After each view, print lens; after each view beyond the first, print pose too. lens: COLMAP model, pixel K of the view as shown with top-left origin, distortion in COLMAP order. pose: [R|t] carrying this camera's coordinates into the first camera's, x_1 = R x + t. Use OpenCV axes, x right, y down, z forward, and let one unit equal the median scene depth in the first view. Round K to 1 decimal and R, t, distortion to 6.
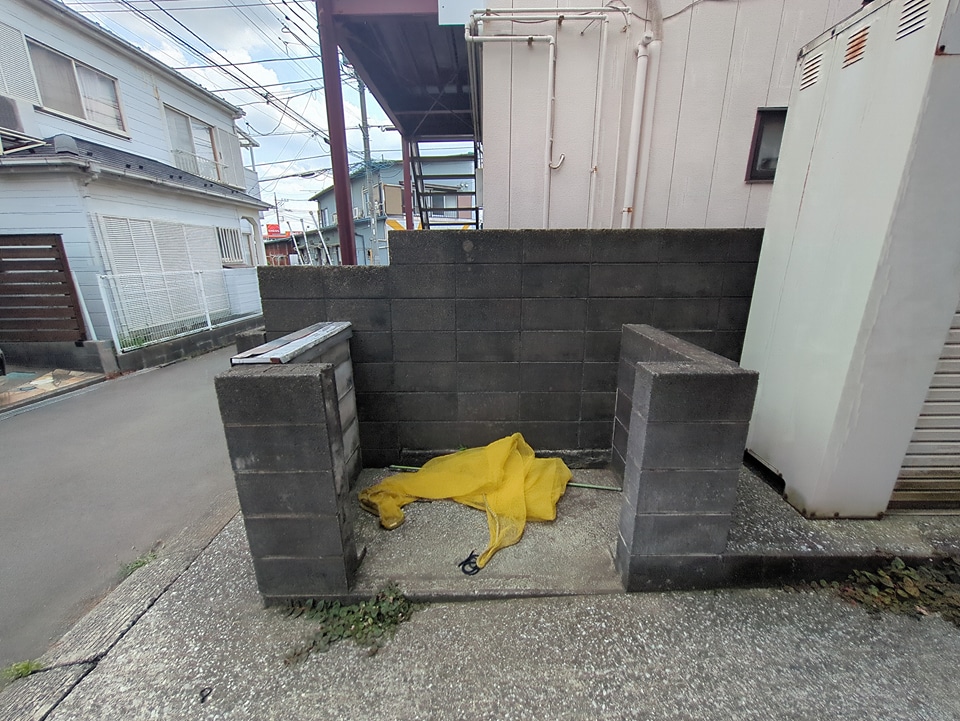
lens RADIAL K [[376.6, 0, 480.8], [0, 376.6, 358.1], [0, 0, 1]] dist [0.001304, 0.000291]
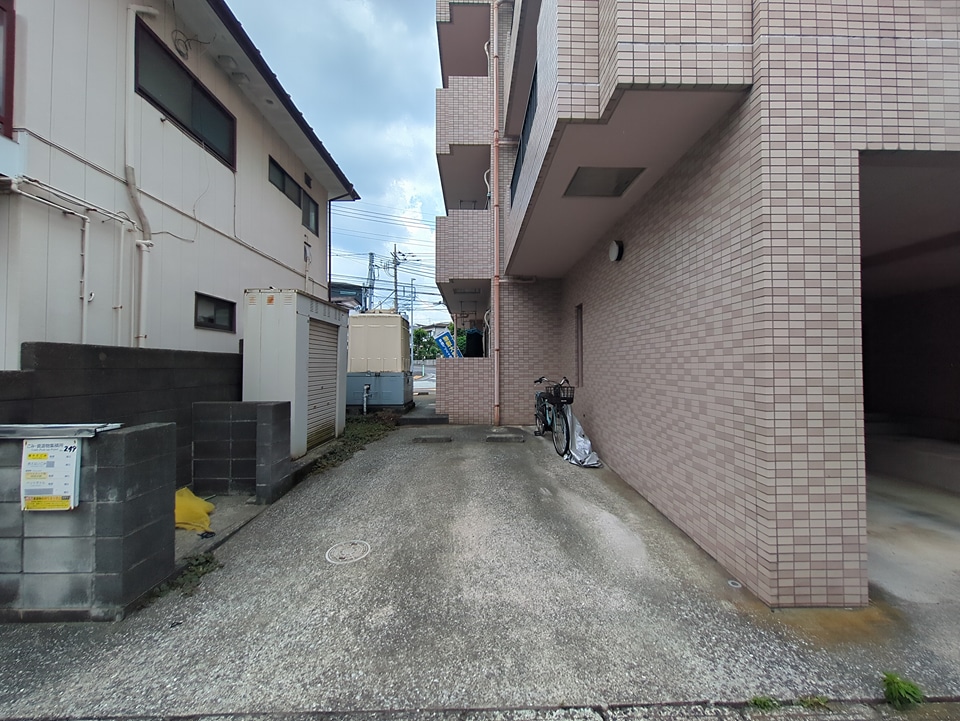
lens RADIAL K [[376.6, 0, 481.2], [0, 376.6, 360.0], [0, 0, 1]] dist [0.001304, 0.000291]
pose [[-0.021579, 0.026112, 0.999426, -1.917775], [0.267877, 0.963258, -0.019383, 0.153022], [-0.963212, 0.267305, -0.027781, -0.401419]]
